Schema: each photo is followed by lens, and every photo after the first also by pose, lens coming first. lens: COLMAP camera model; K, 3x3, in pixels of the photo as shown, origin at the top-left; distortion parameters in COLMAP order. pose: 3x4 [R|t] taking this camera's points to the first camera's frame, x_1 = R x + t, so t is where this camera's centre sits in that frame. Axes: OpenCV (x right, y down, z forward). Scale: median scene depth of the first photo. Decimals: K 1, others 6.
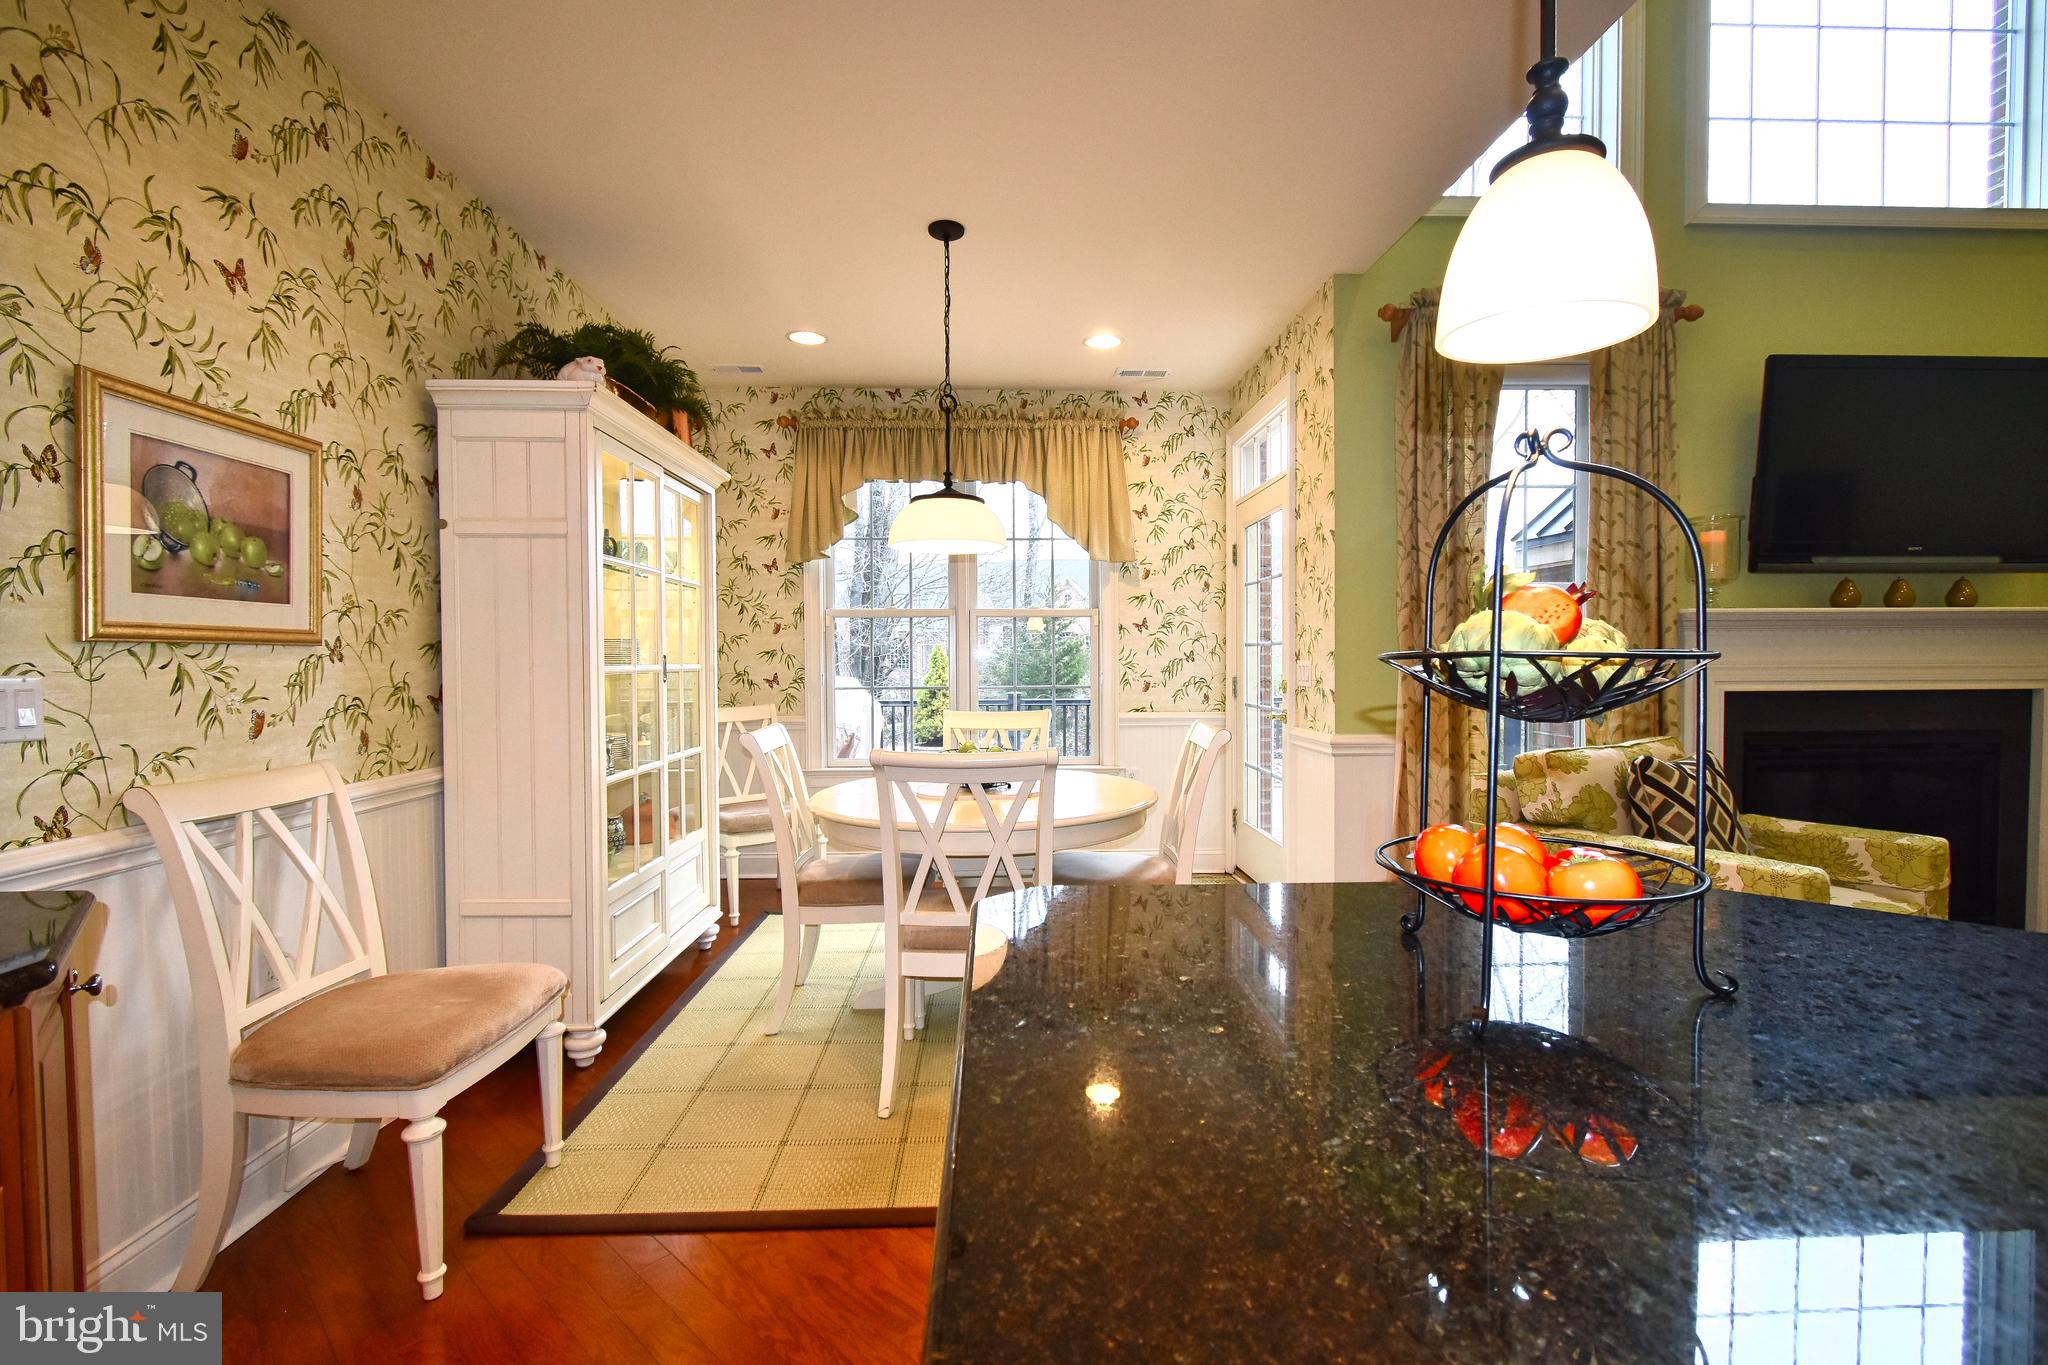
lens RADIAL K [[878.6, 0, 1025.5], [0, 878.6, 677.9], [0, 0, 1]] dist [0.000265, -0.000193]
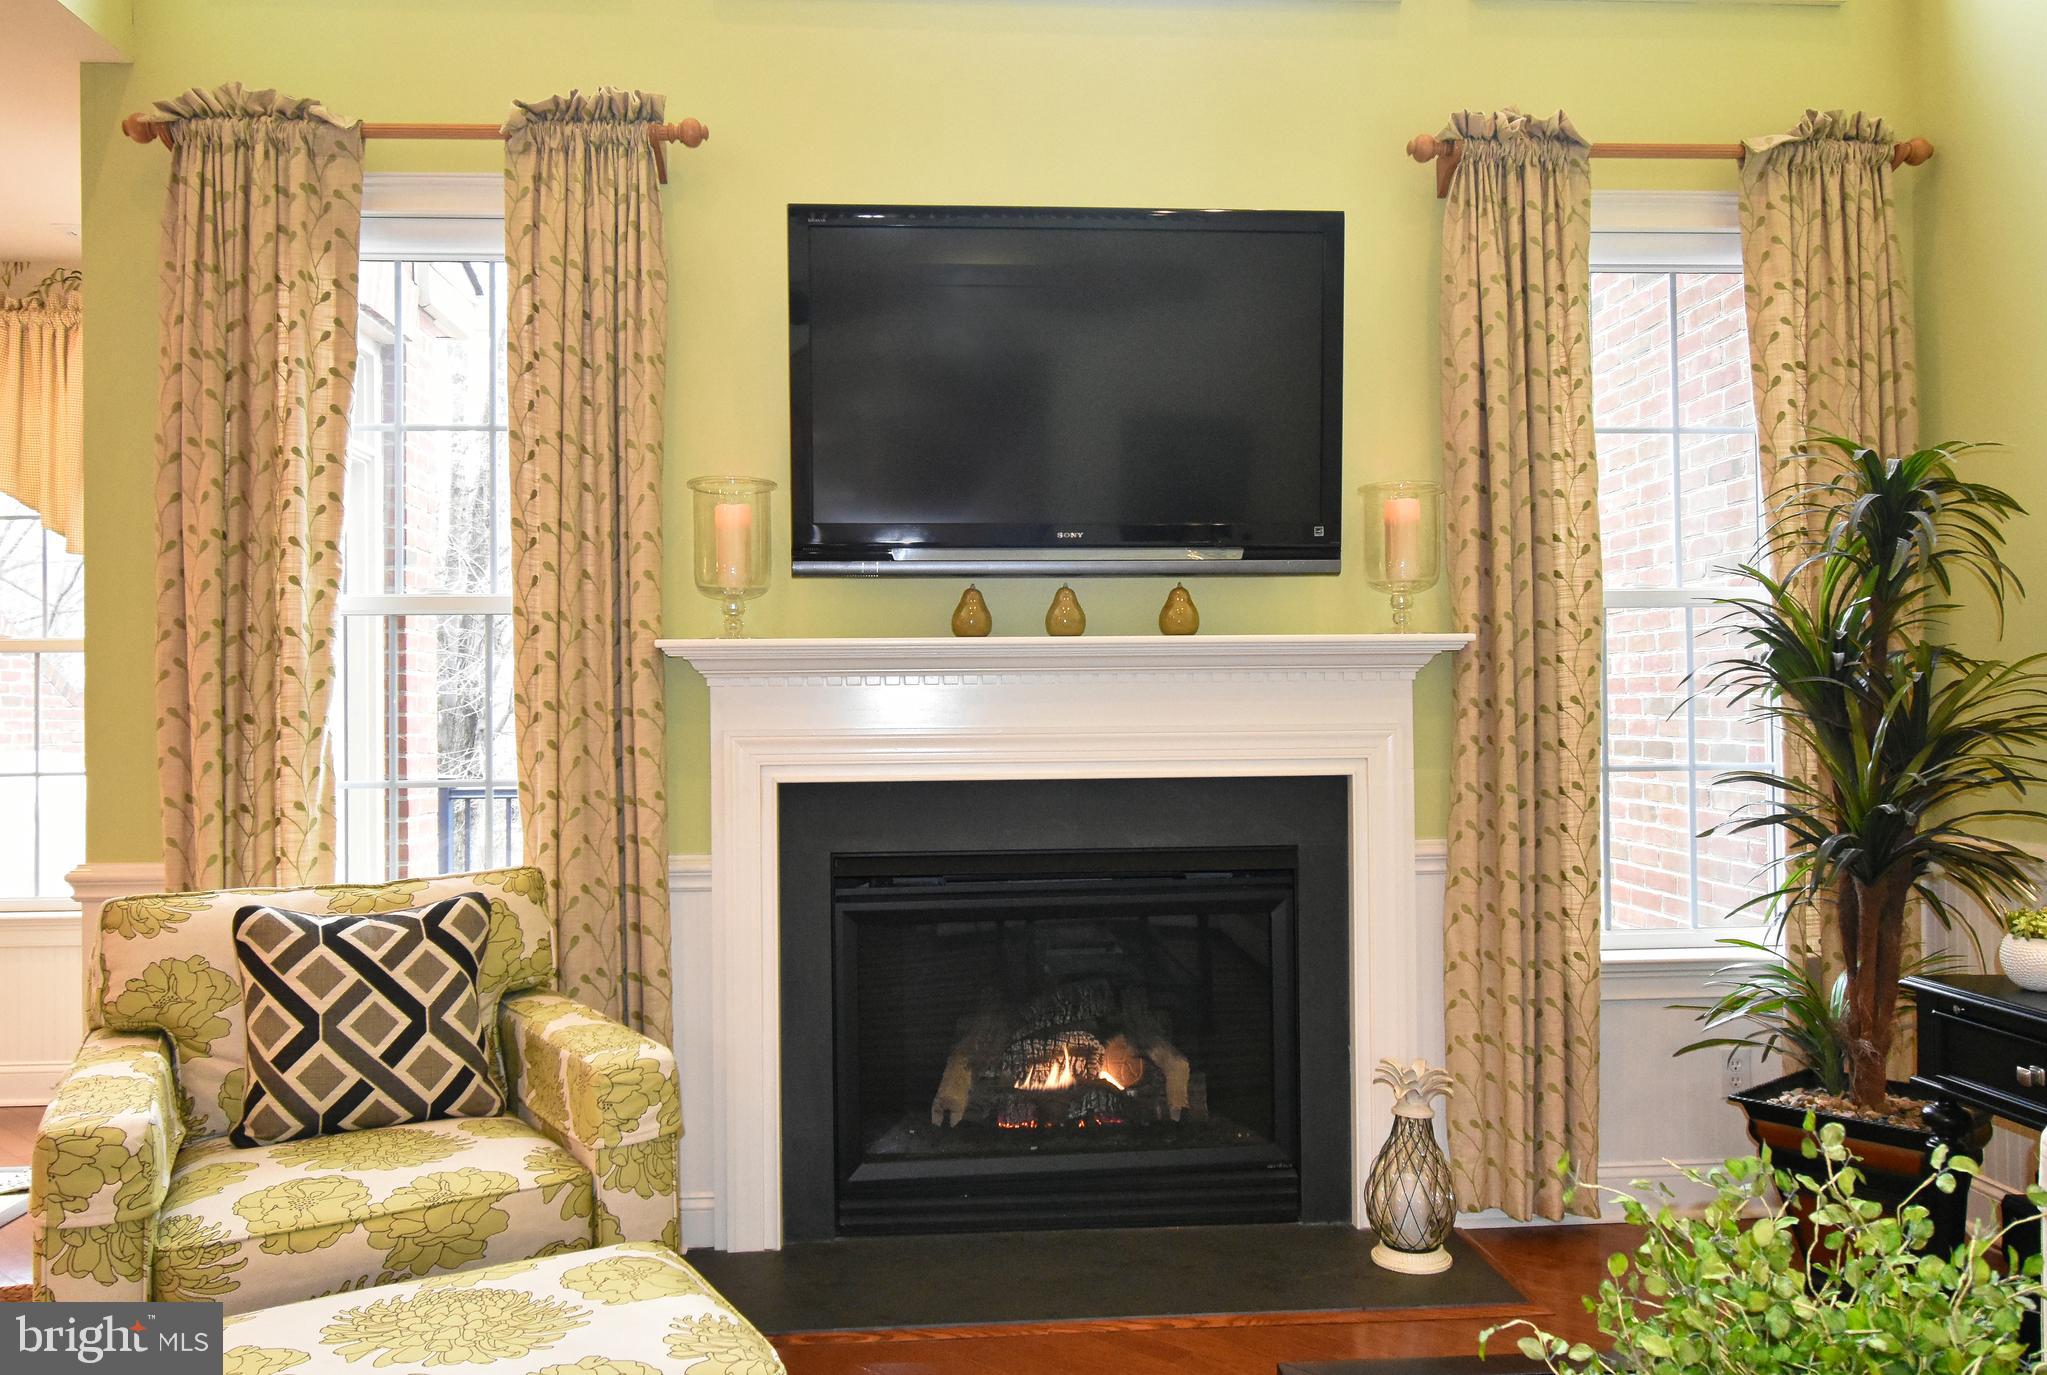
lens RADIAL K [[1463.3, 0, 1023.2], [0, 1463.3, 689.9], [0, 0, 1]] dist [0.000078, 0.001218]
pose [[0.999680, -0.004390, 0.024911, 0.954188], [0.005399, 0.999162, -0.040576, -0.006049], [-0.024712, 0.040698, 0.998866, 0.040102]]
